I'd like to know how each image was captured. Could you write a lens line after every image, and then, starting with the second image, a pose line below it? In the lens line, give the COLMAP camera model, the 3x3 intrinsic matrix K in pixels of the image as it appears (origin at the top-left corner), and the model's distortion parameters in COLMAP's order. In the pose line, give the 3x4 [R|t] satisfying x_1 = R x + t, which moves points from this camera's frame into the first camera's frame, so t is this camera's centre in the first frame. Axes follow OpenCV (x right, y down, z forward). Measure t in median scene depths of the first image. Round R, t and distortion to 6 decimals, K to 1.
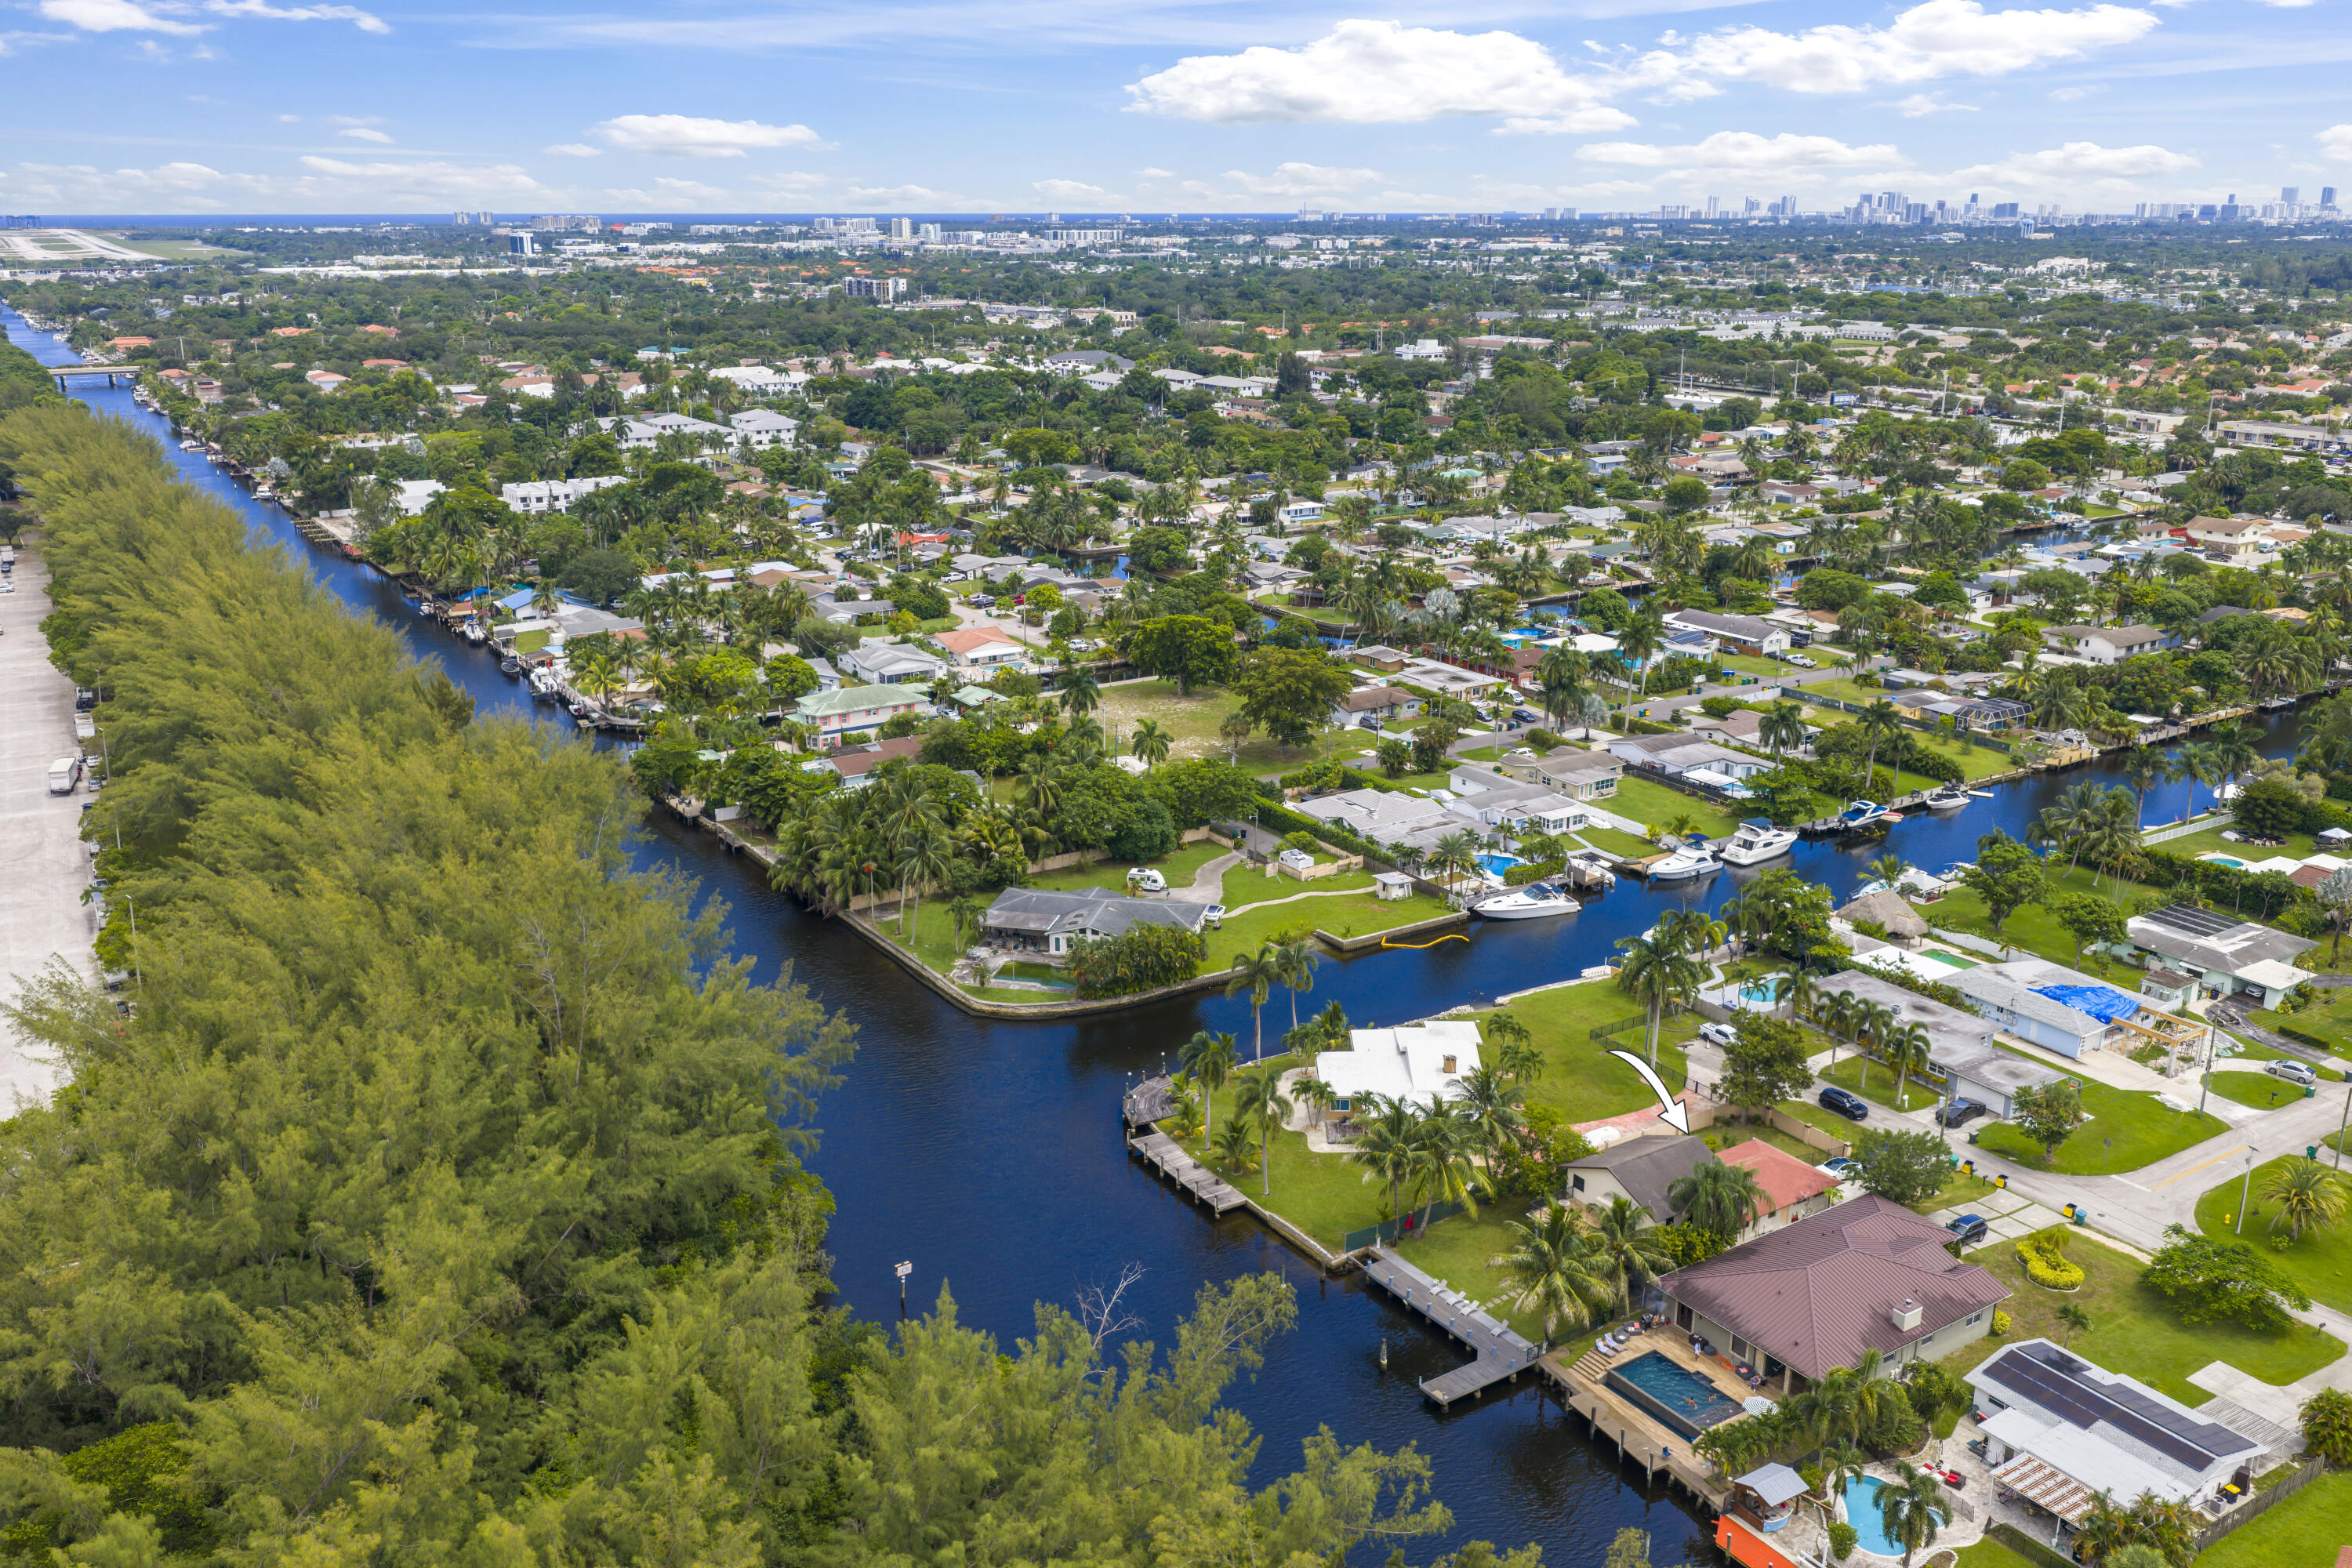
lens RADIAL K [[1949.4, 0, 1176.0], [0, 1949.4, 784.0], [0, 0, 1]] dist [0.018595, -0.041778]
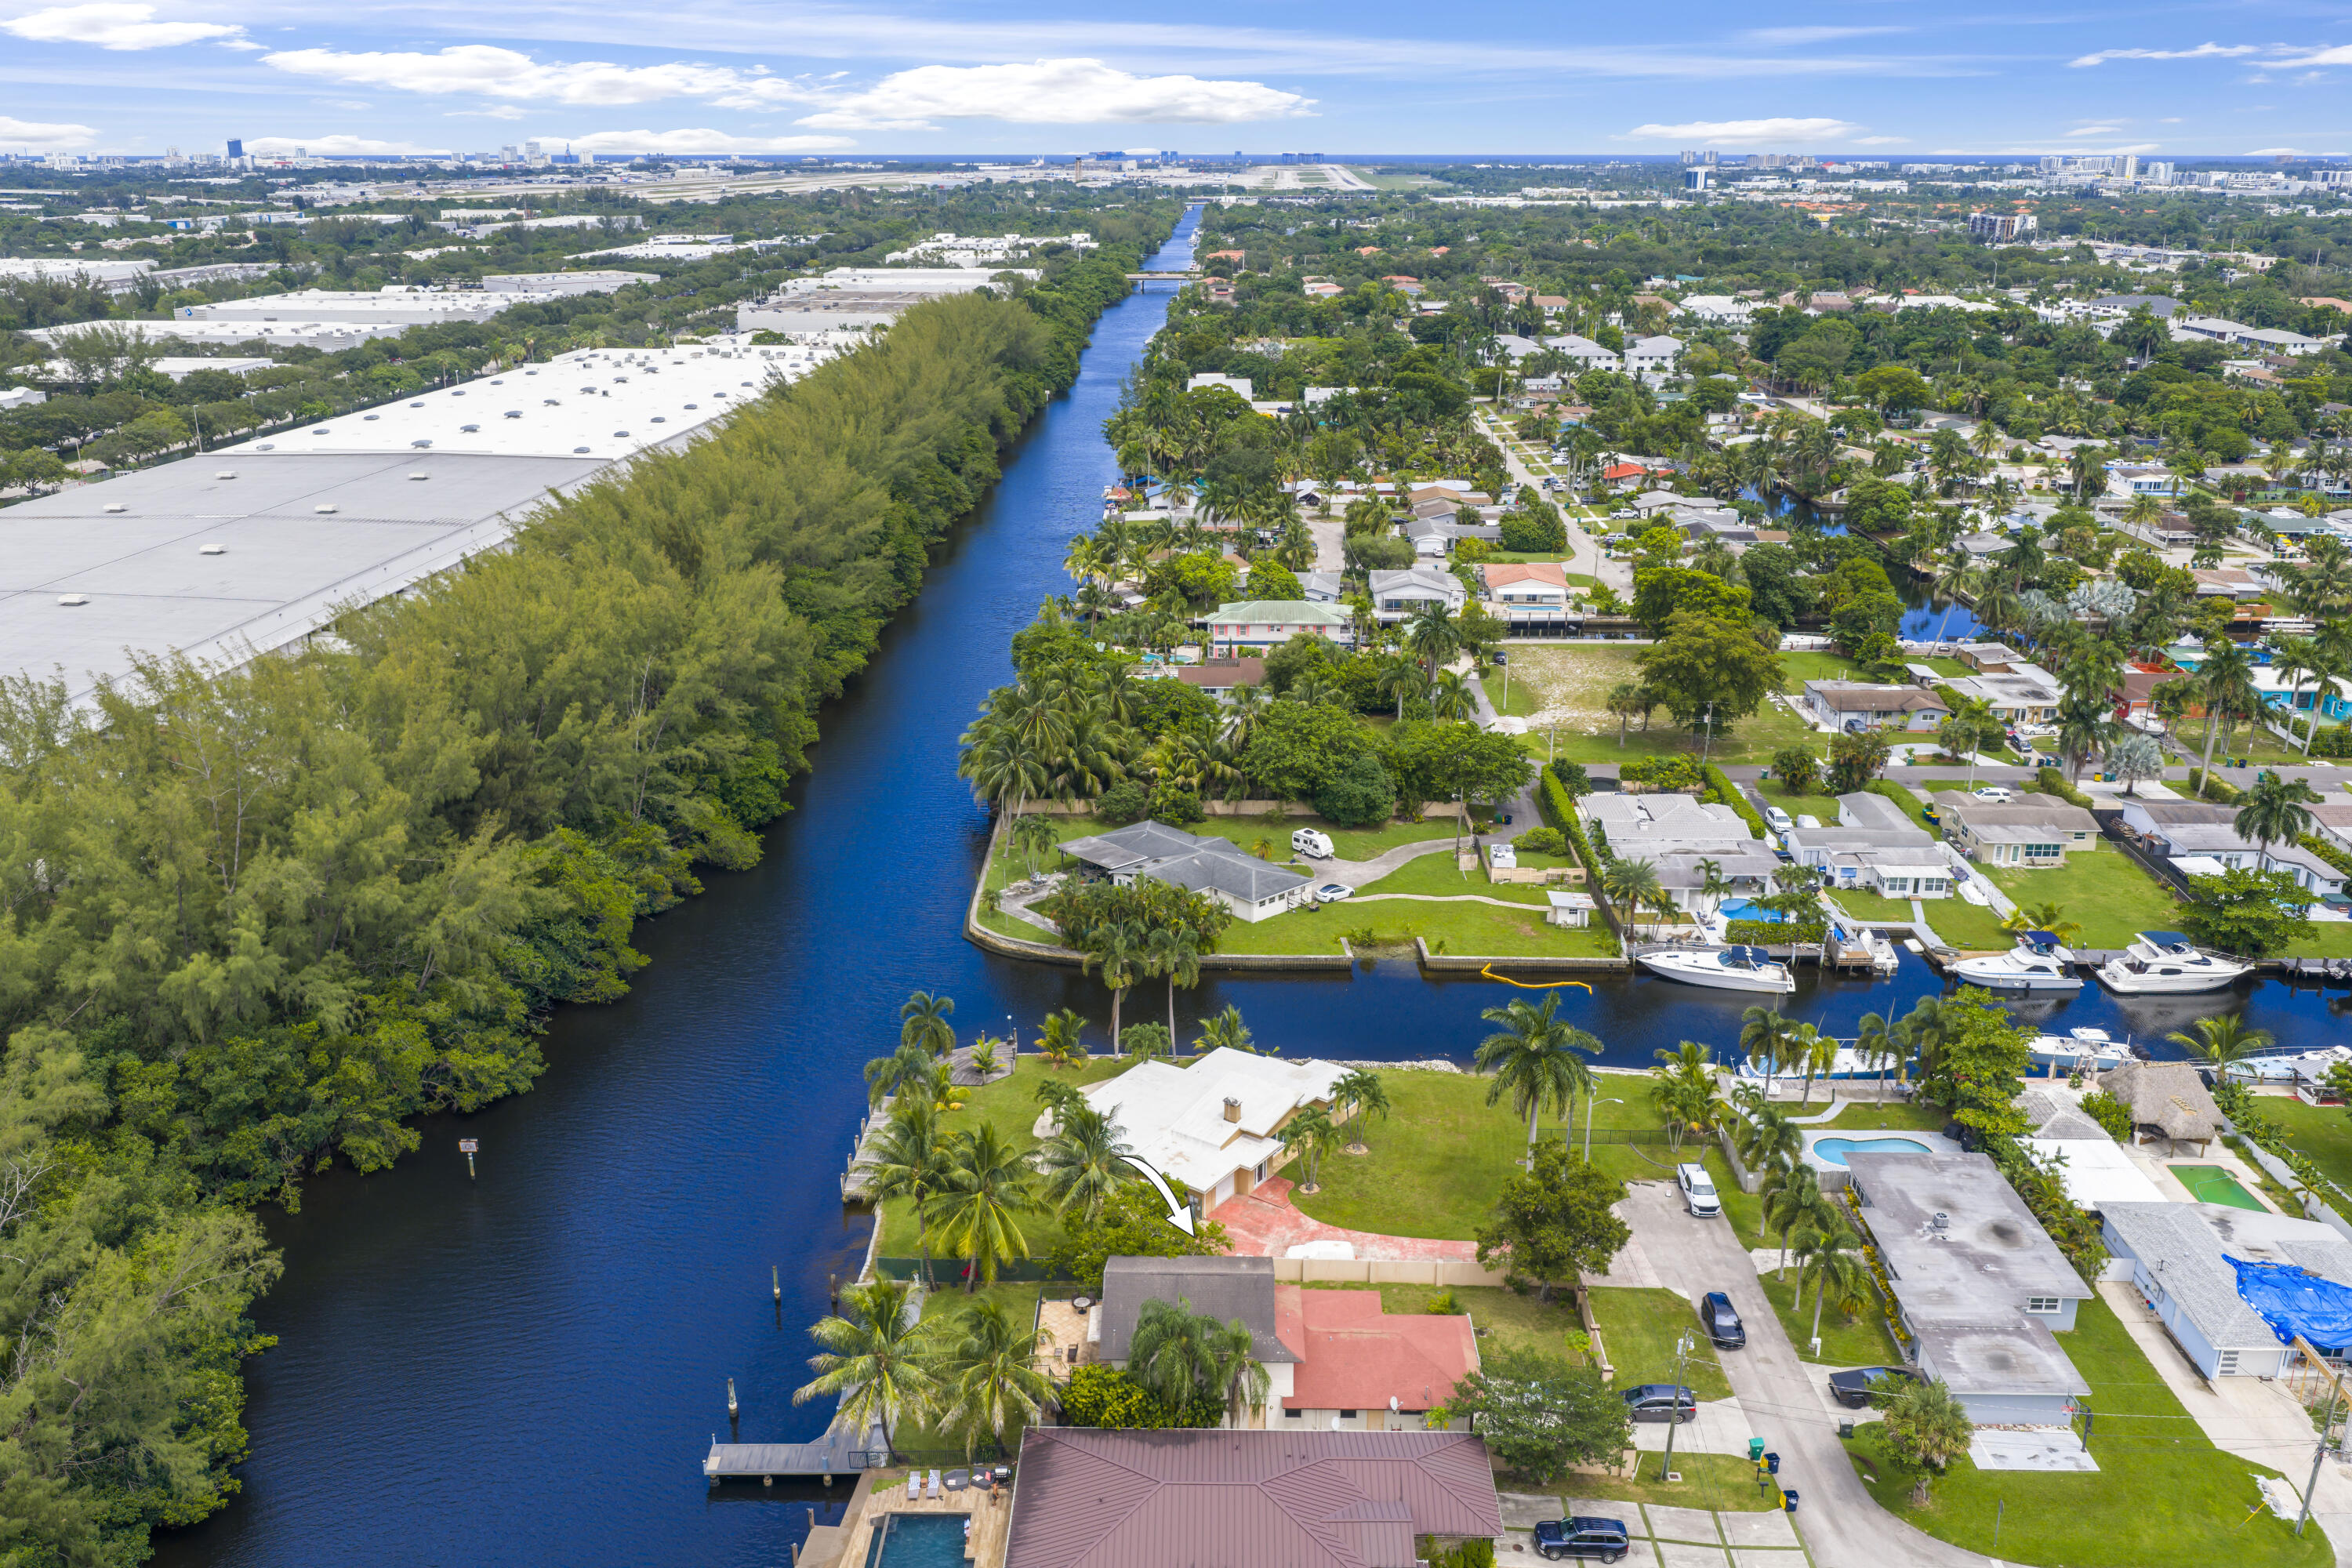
lens RADIAL K [[1951.1, 0, 1176.0], [0, 1951.1, 784.0], [0, 0, 1]] dist [0.010868, -0.020617]
pose [[0.829362, 0.174350, -0.530811, 0.370605], [-0.159715, 0.984401, 0.073791, -0.029438], [0.535397, 0.023579, 0.844271, 0.228469]]
